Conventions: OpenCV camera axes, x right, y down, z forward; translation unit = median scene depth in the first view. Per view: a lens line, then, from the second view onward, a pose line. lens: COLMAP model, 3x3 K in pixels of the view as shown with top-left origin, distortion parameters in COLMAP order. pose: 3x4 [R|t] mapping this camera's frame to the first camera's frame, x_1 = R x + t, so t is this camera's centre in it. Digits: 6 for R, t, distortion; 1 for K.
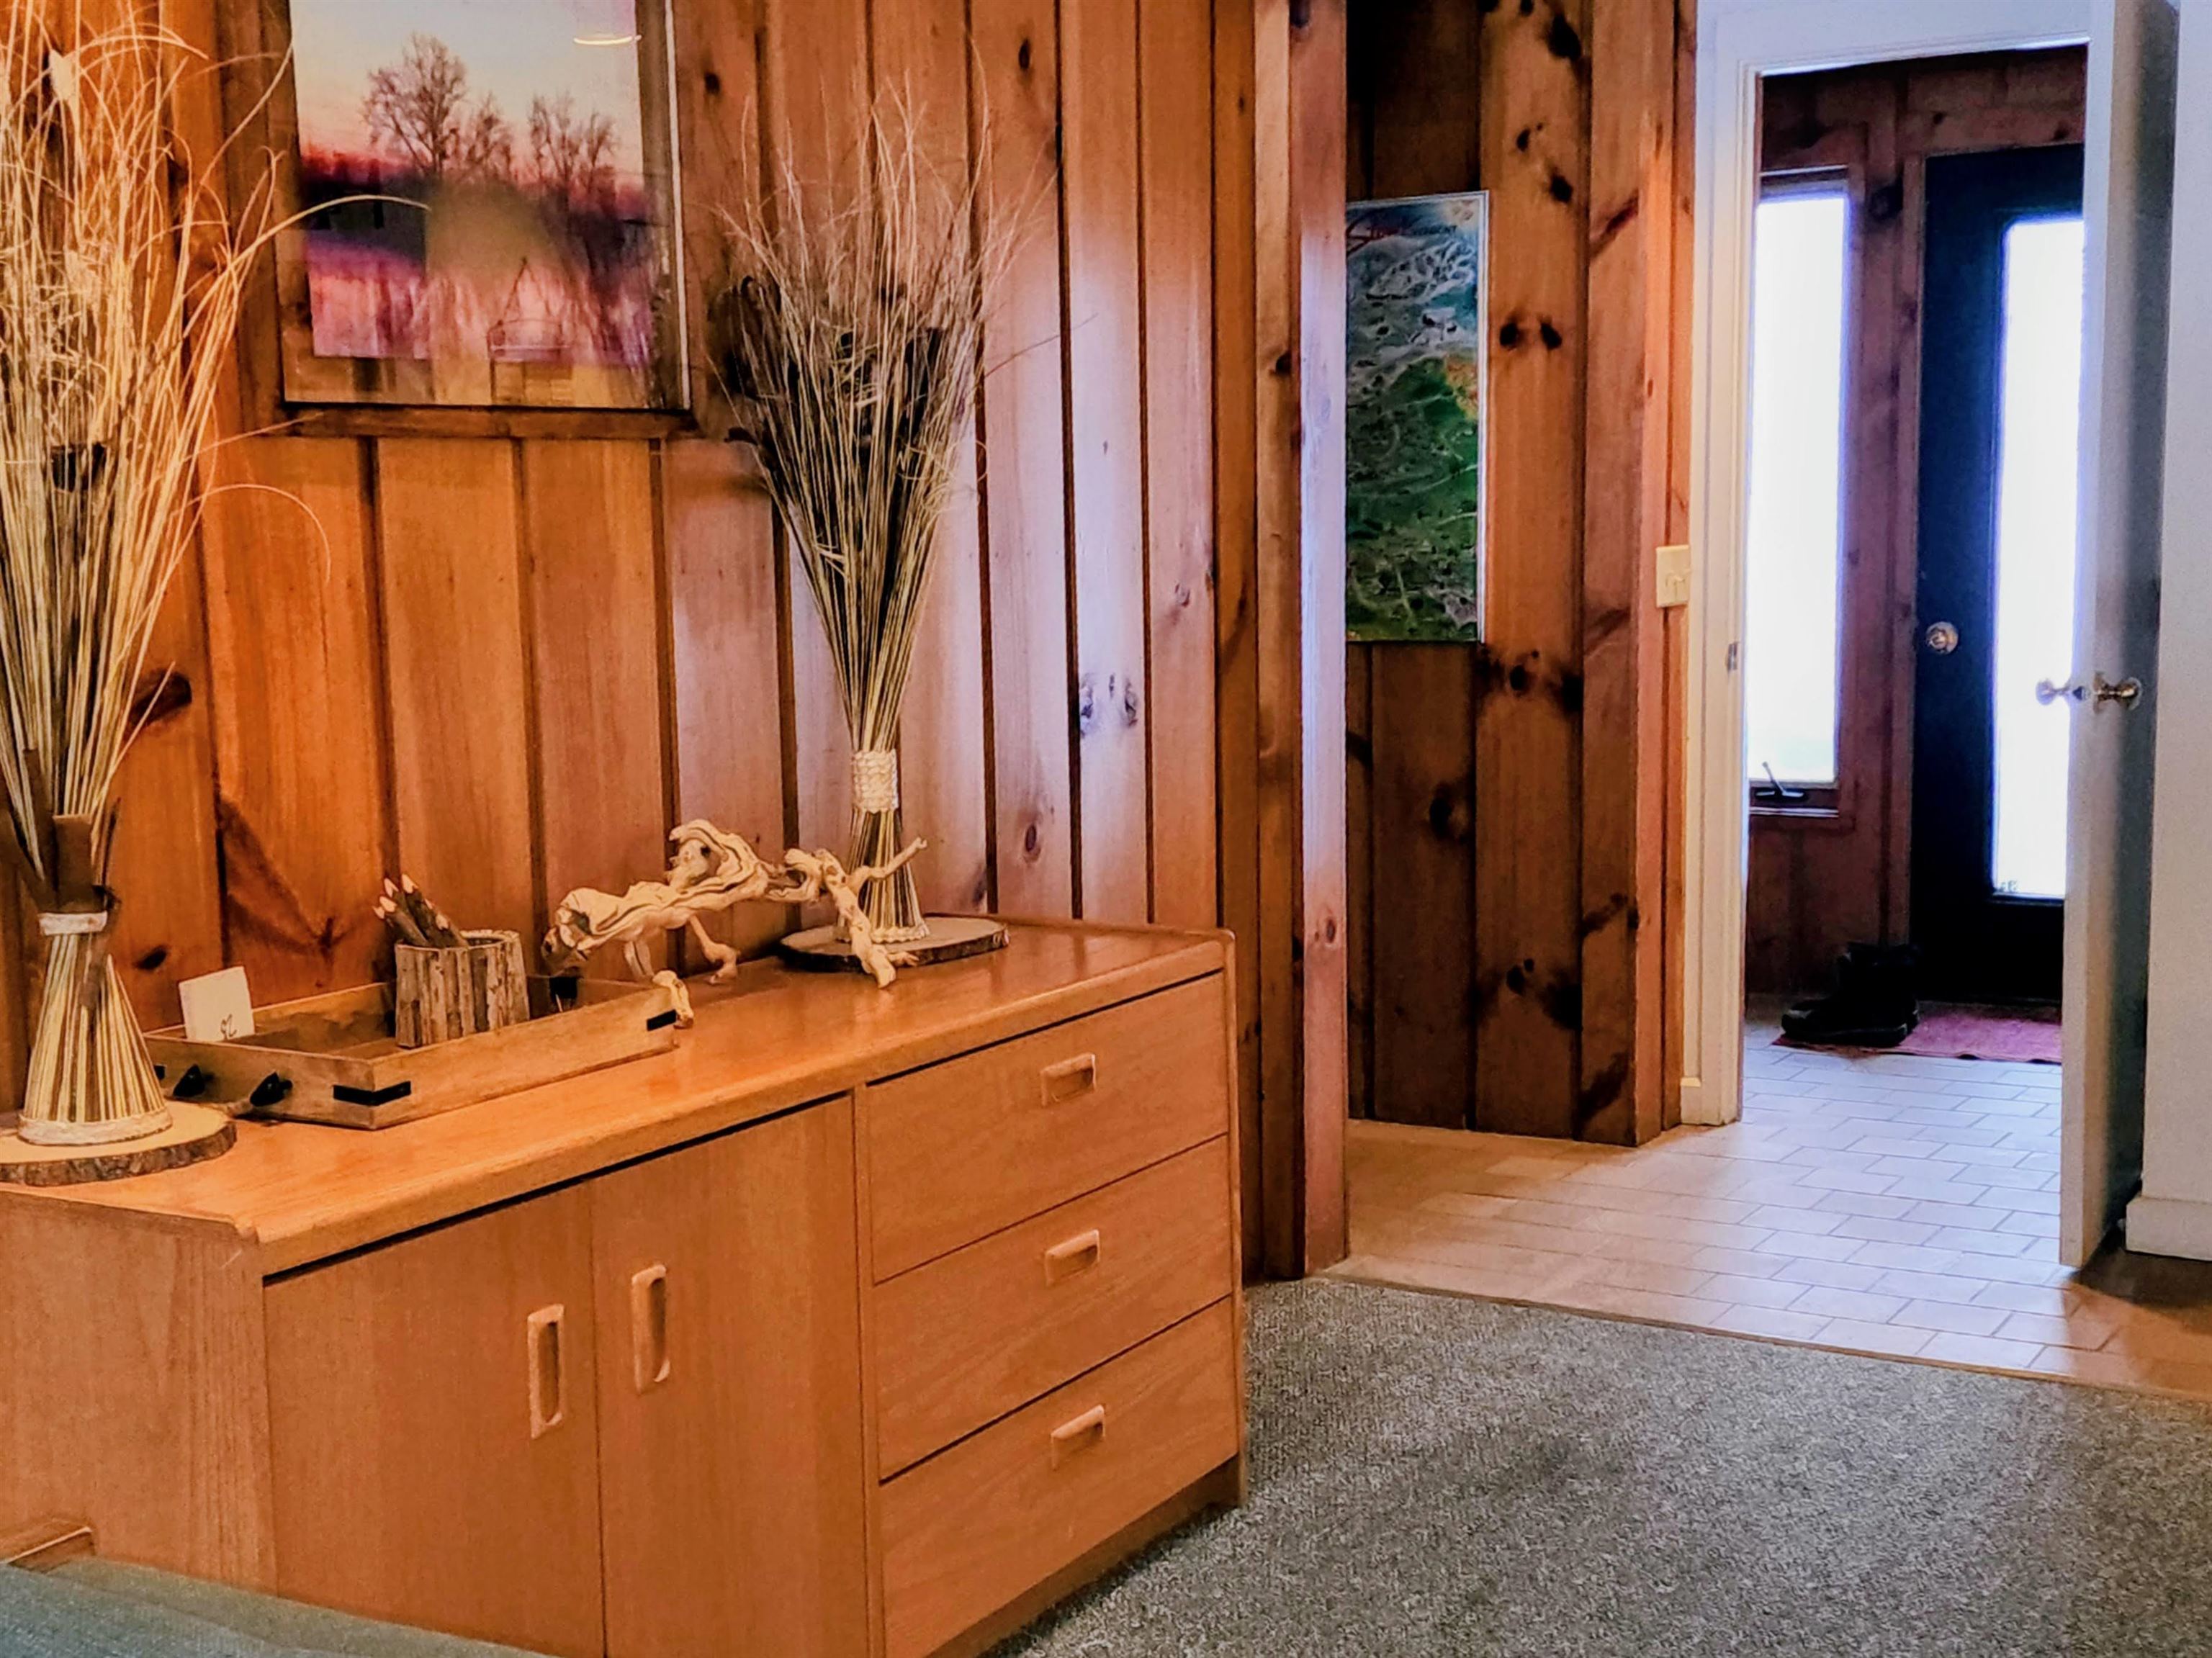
lens RADIAL K [[2786.3, 0, 1104.5], [0, 2786.3, 874.9], [0, 0, 1]] dist [0.124466, -0.065335]
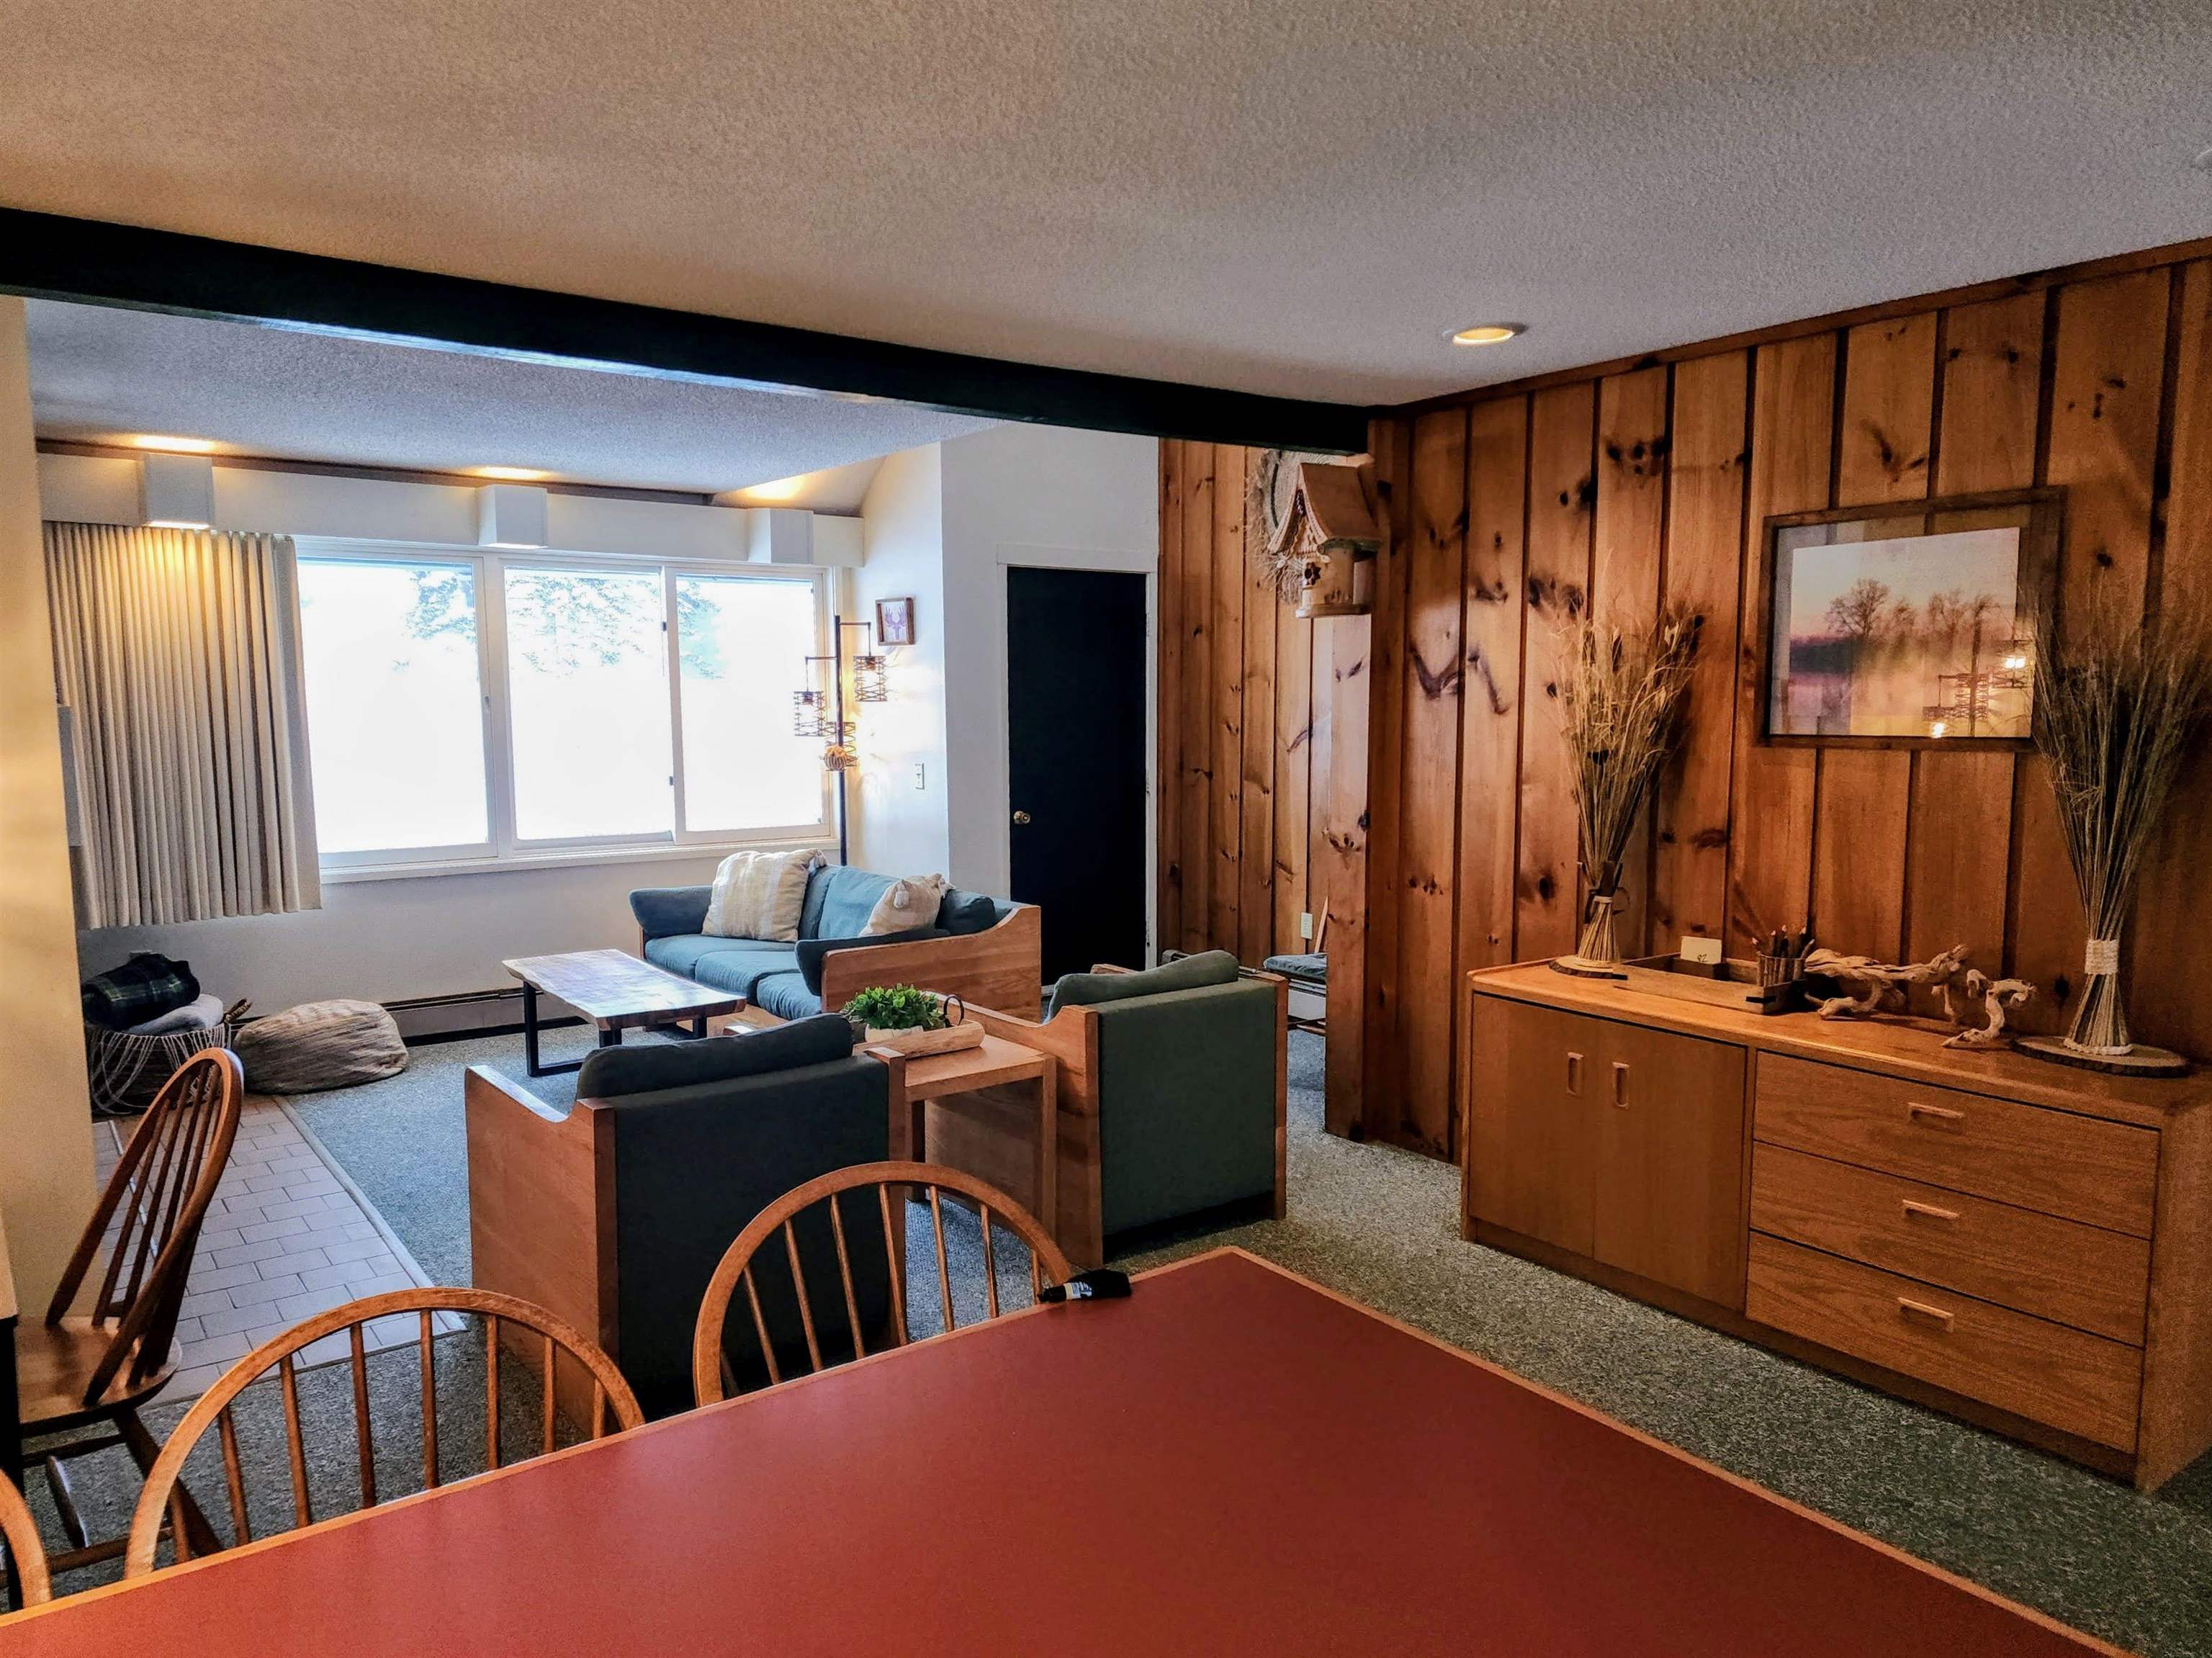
lens RADIAL K [[1504.1, 0, 1100.6], [0, 1504.1, 845.7], [0, 0, 1]] dist [0.077967, -0.067049]
pose [[-0.392182, 0.121176, -0.911871, 1.188633], [-0.108344, 0.978301, 0.176601, -0.237599], [0.913485, 0.168056, -0.370544, 0.933820]]
